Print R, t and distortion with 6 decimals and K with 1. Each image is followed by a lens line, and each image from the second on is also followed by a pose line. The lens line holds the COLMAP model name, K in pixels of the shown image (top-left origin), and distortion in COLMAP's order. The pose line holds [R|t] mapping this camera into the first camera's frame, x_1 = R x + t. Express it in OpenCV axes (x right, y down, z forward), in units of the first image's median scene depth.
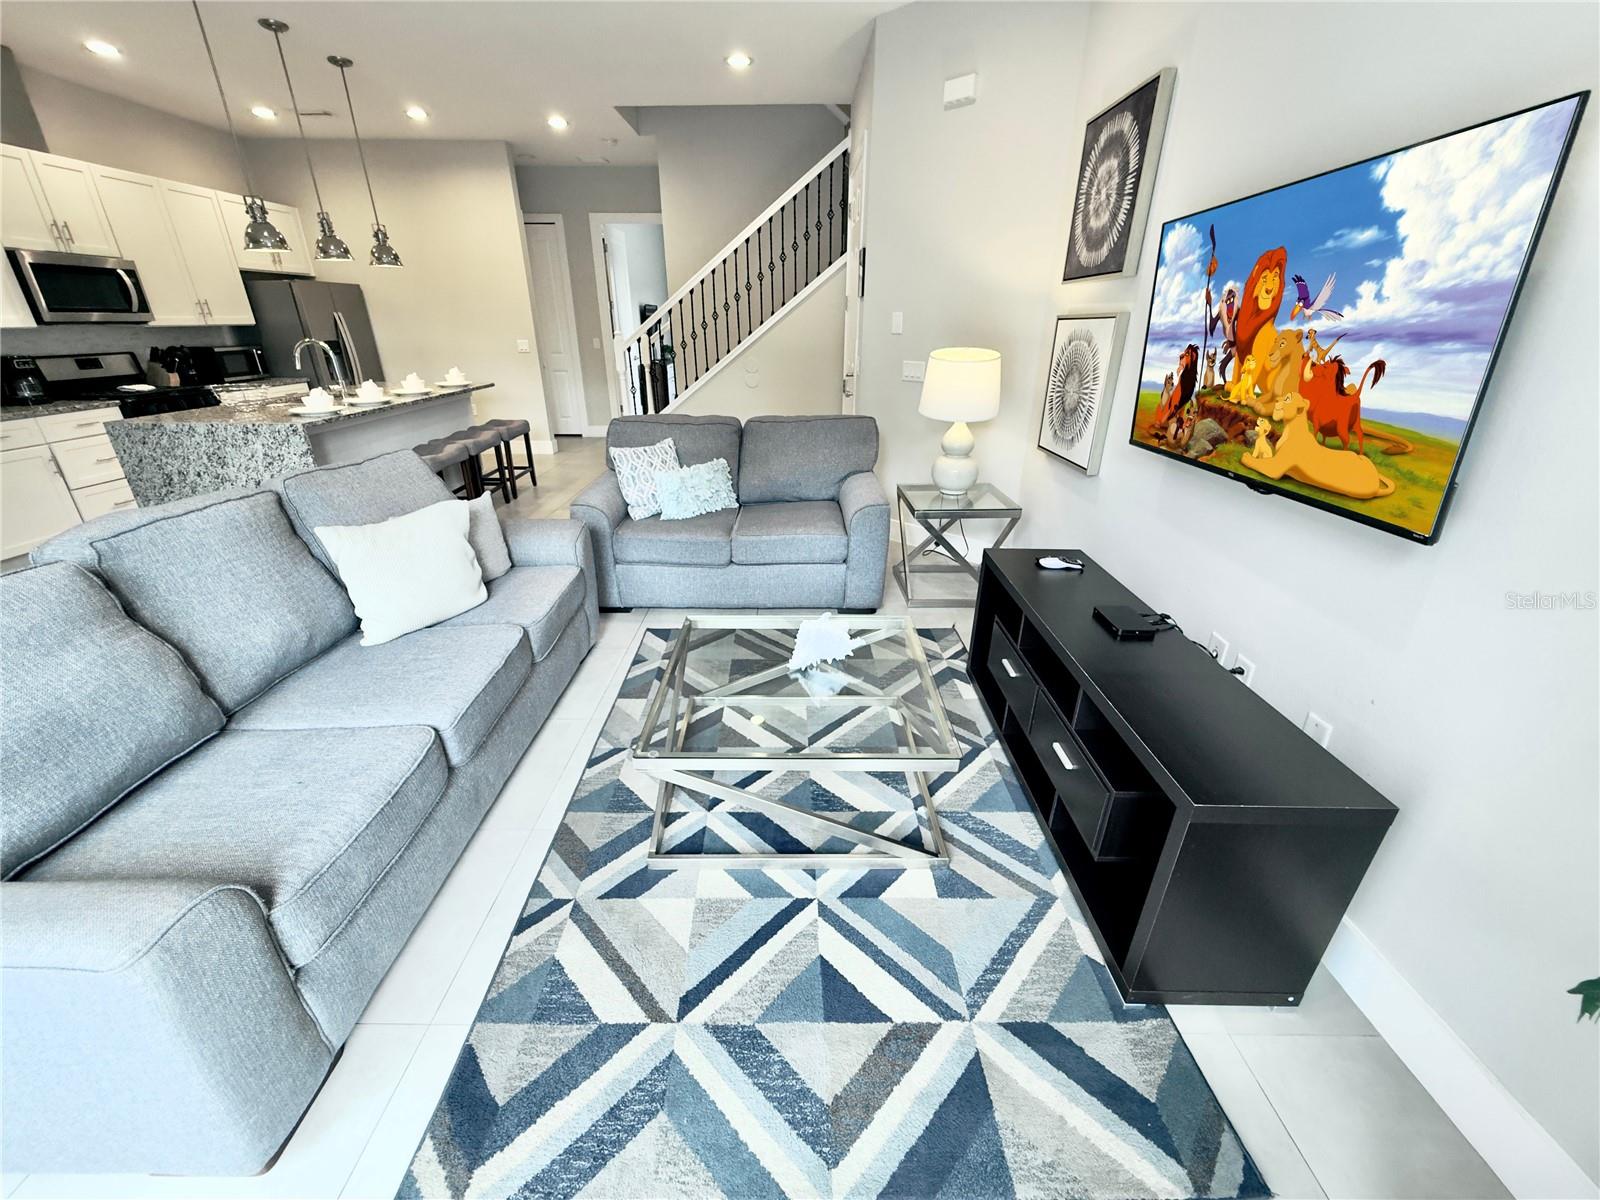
lens RADIAL K [[634.0, 0, 789.2], [0, 634.0, 598.0], [0, 0, 1]] dist [0.001993, 0.000239]
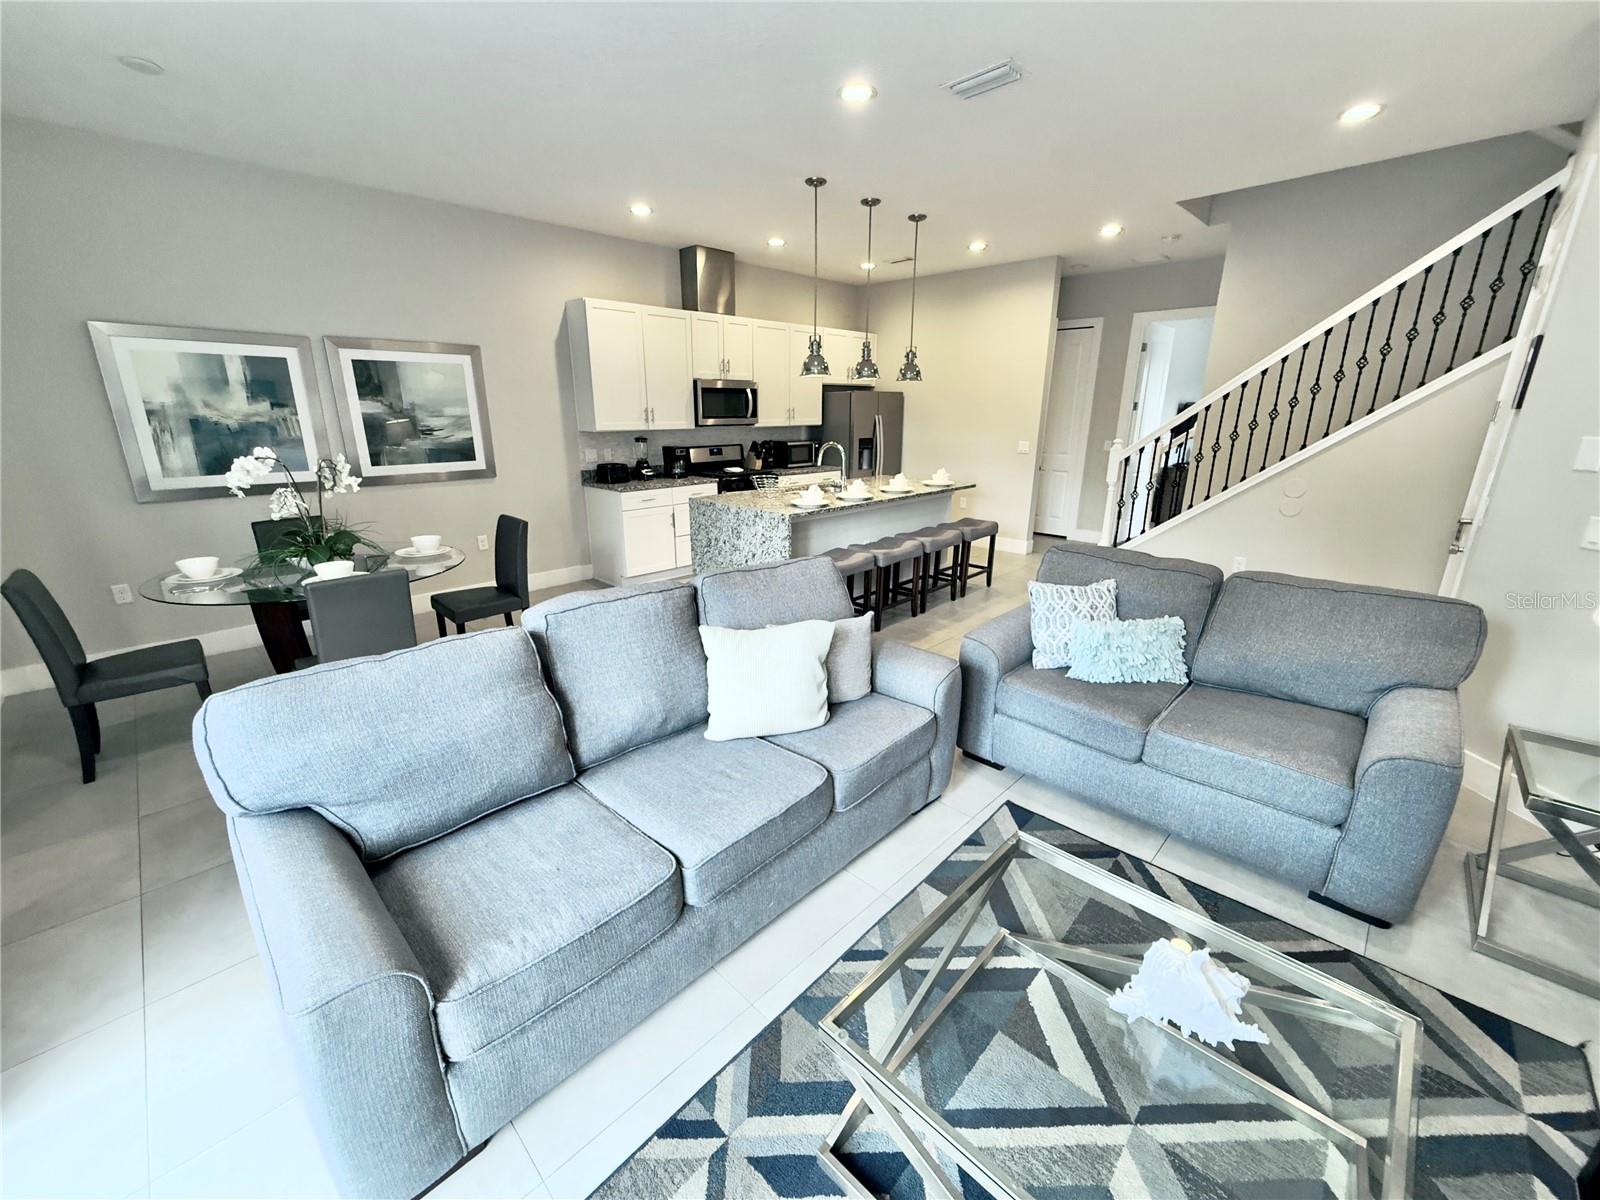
lens RADIAL K [[634.0, 0, 797.5], [0, 634.0, 599.5], [0, 0, 1]] dist [0.001993, 0.000239]
pose [[0.721073, 0.201118, -0.663028, 0.066165], [-0.279643, 0.960017, -0.012920, -0.104118], [0.633920, 0.194727, 0.748483, 0.138871]]
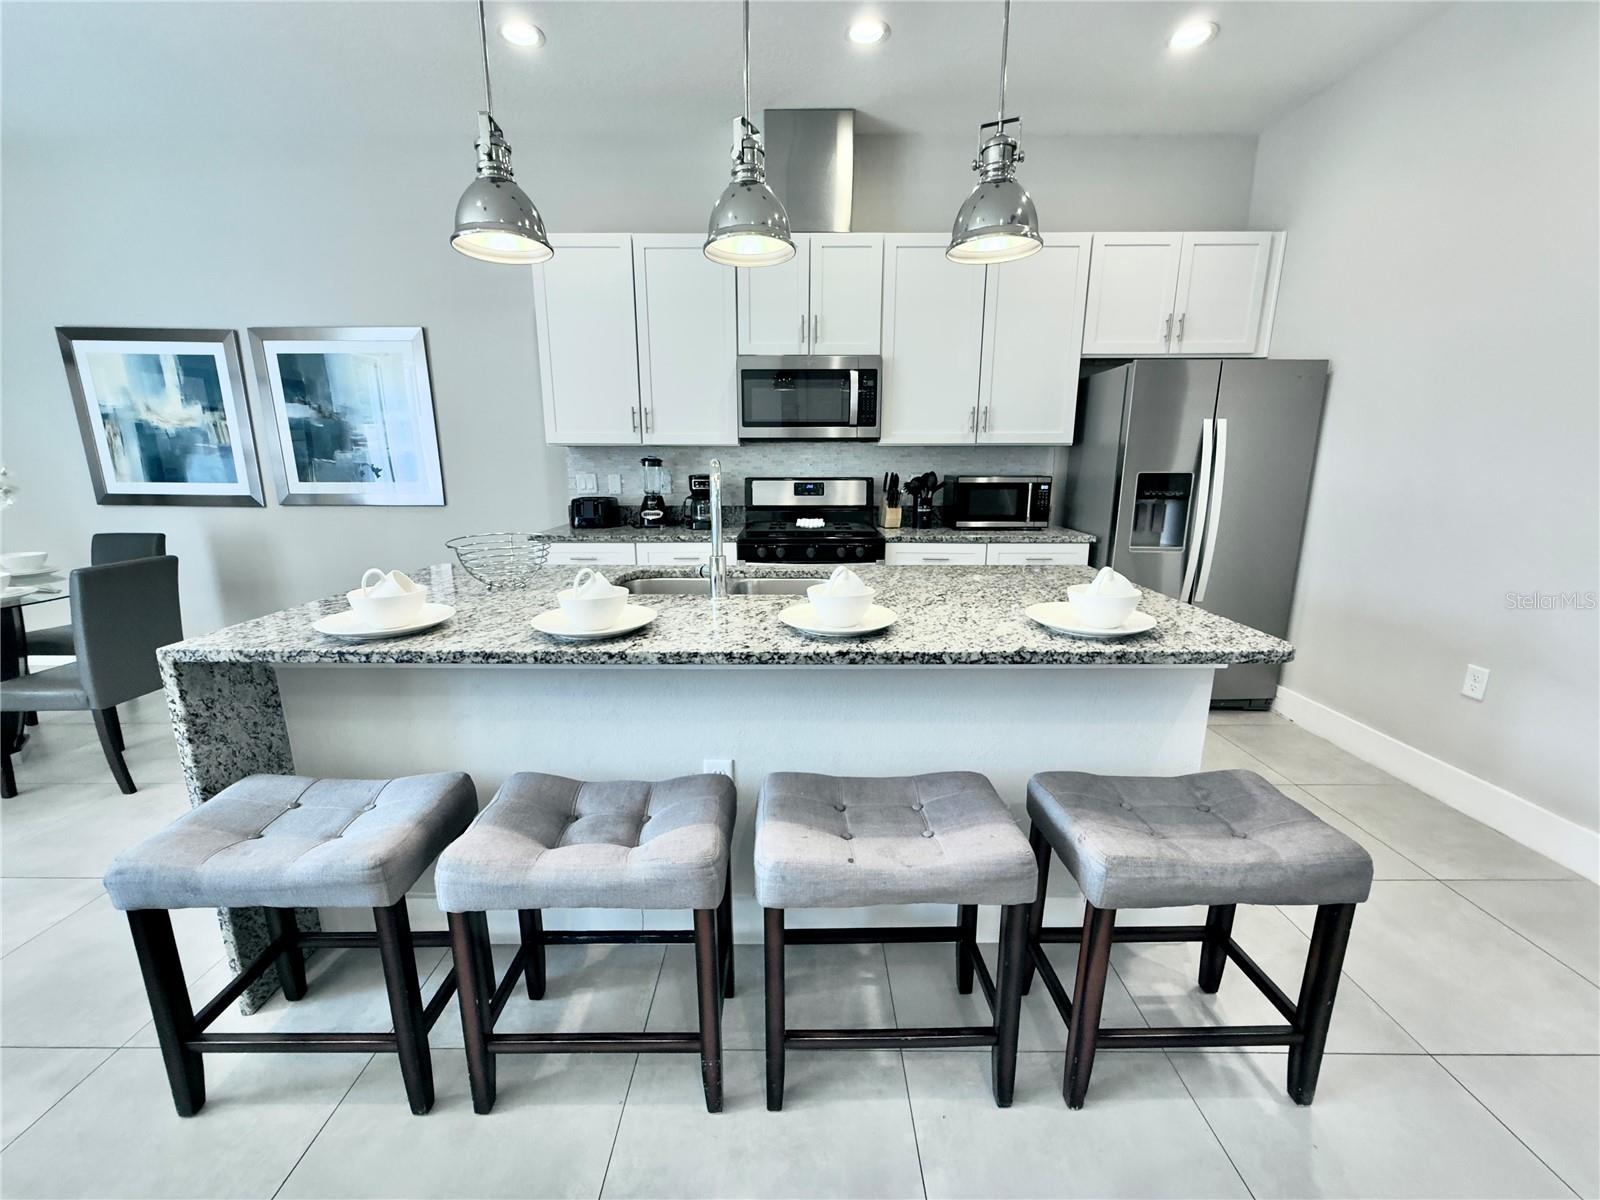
lens RADIAL K [[634.0, 0, 816.9], [0, 634.0, 593.4], [0, 0, 1]] dist [0.001993, 0.000239]
pose [[0.000949, 0.212316, -0.977201, -0.381767], [-0.403432, 0.894230, 0.193897, -0.530314], [0.915009, 0.394050, 0.086504, 1.283727]]
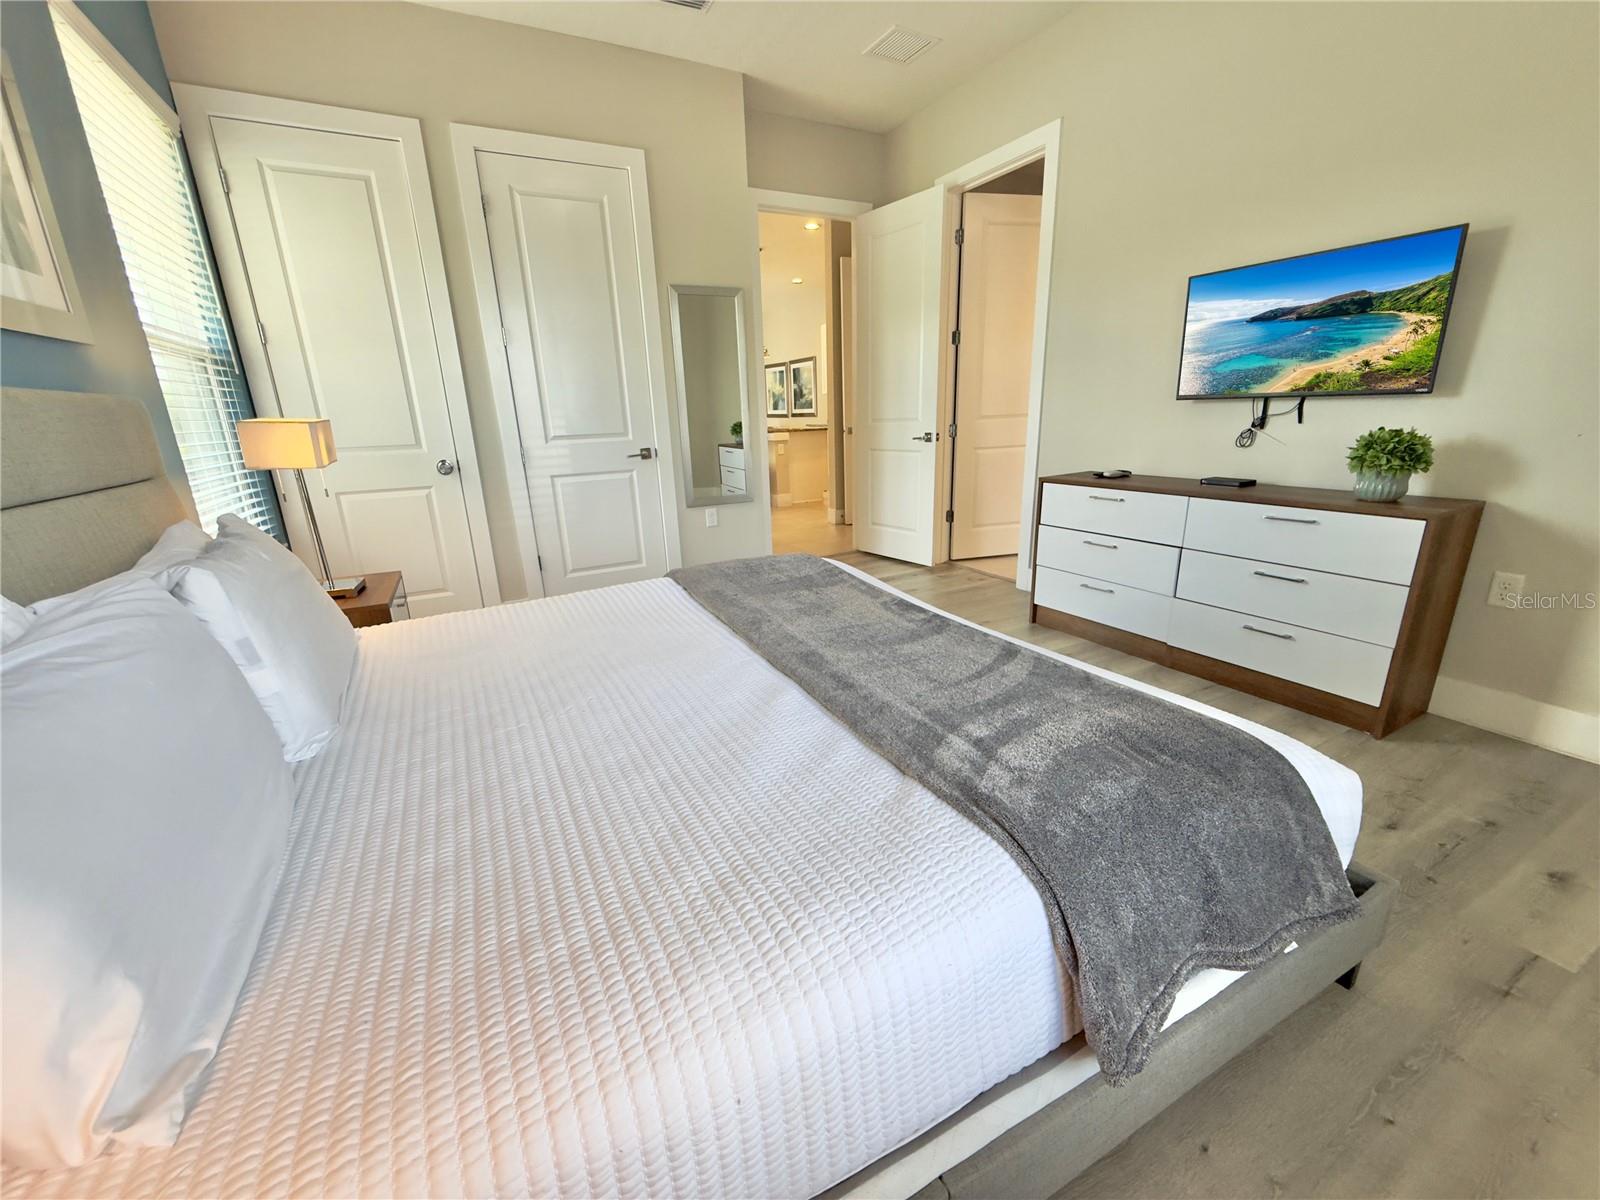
lens RADIAL K [[634.0, 0, 795.0], [0, 634.0, 597.1], [0, 0, 1]] dist [0.001993, 0.000239]
pose [[-0.884912, 0.160440, -0.437253, 0.144573], [-0.156663, 0.781565, 0.603832, -1.382106], [0.438620, 0.602839, -0.666481, 3.324602]]
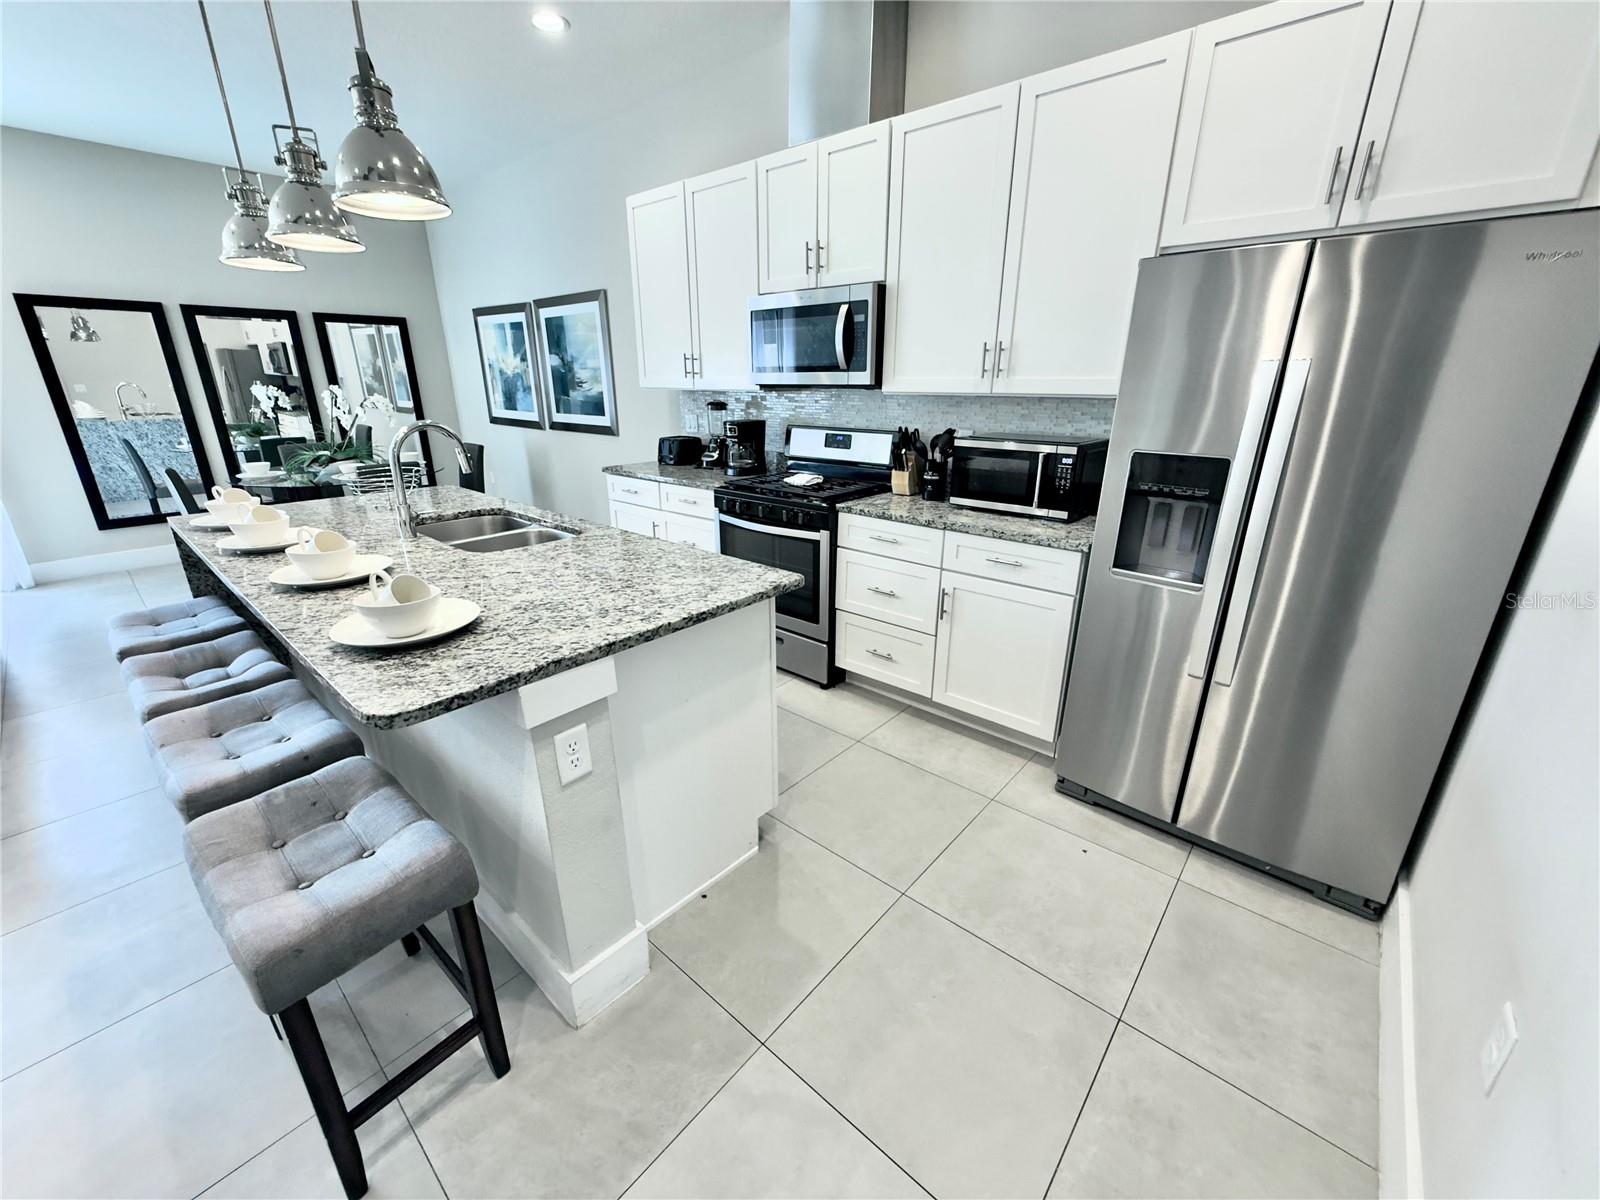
lens RADIAL K [[634.0, 0, 800.6], [0, 634.0, 595.2], [0, 0, 1]] dist [0.001993, 0.000239]
pose [[-0.648538, 0.241205, -0.721954, -0.665398], [-0.310809, 0.781879, 0.540429, -0.785141], [0.694835, 0.574878, -0.432110, 1.787353]]
